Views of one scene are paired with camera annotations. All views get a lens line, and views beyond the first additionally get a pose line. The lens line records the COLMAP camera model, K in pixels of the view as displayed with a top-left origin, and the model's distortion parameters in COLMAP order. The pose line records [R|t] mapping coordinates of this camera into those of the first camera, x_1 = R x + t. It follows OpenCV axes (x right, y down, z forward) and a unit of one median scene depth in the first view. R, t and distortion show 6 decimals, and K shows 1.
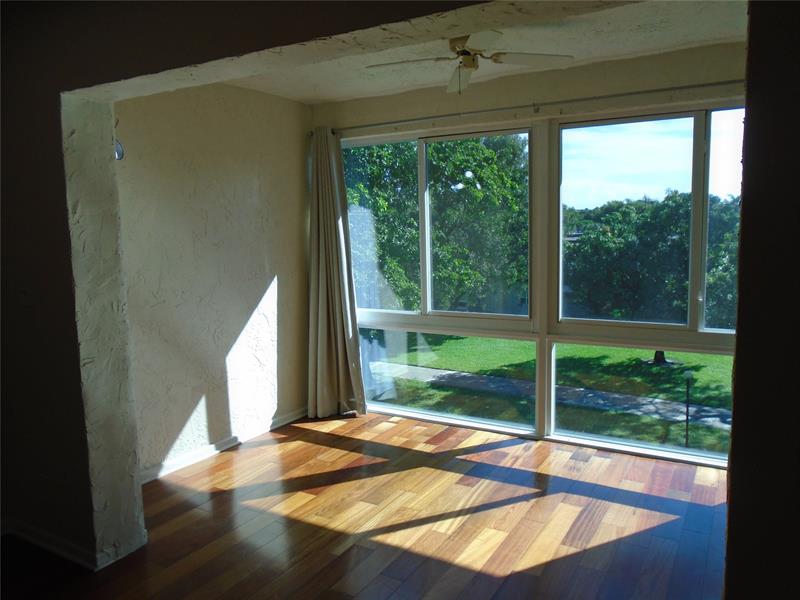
lens RADIAL K [[610.7, 0, 400.0], [0, 610.7, 300.0], [0, 0, 1]] dist [-0.022104, 0.011550]
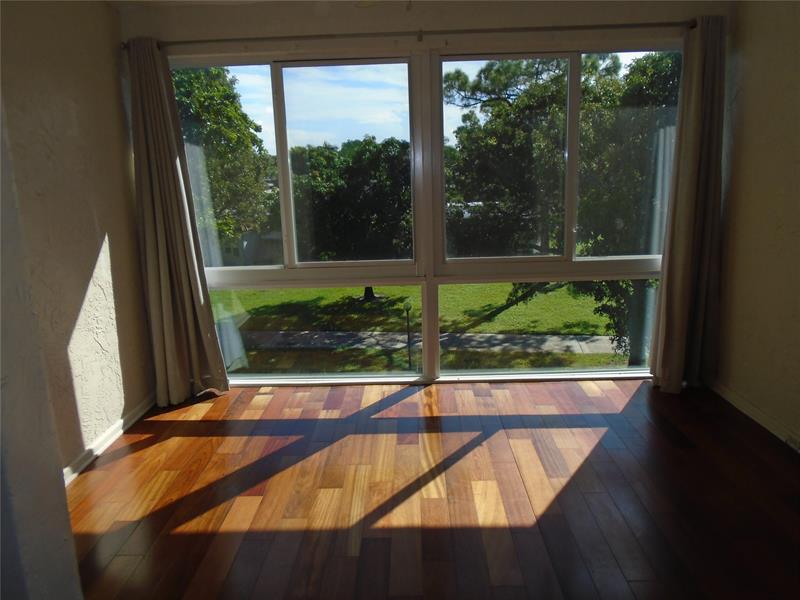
lens RADIAL K [[610.7, 0, 400.0], [0, 610.7, 300.0], [0, 0, 1]] dist [-0.022104, 0.011550]
pose [[0.873995, -0.110638, 0.473172, -0.250261], [0.070071, 0.992253, 0.102582, -0.010071], [-0.480856, -0.056500, 0.874977, 0.152600]]
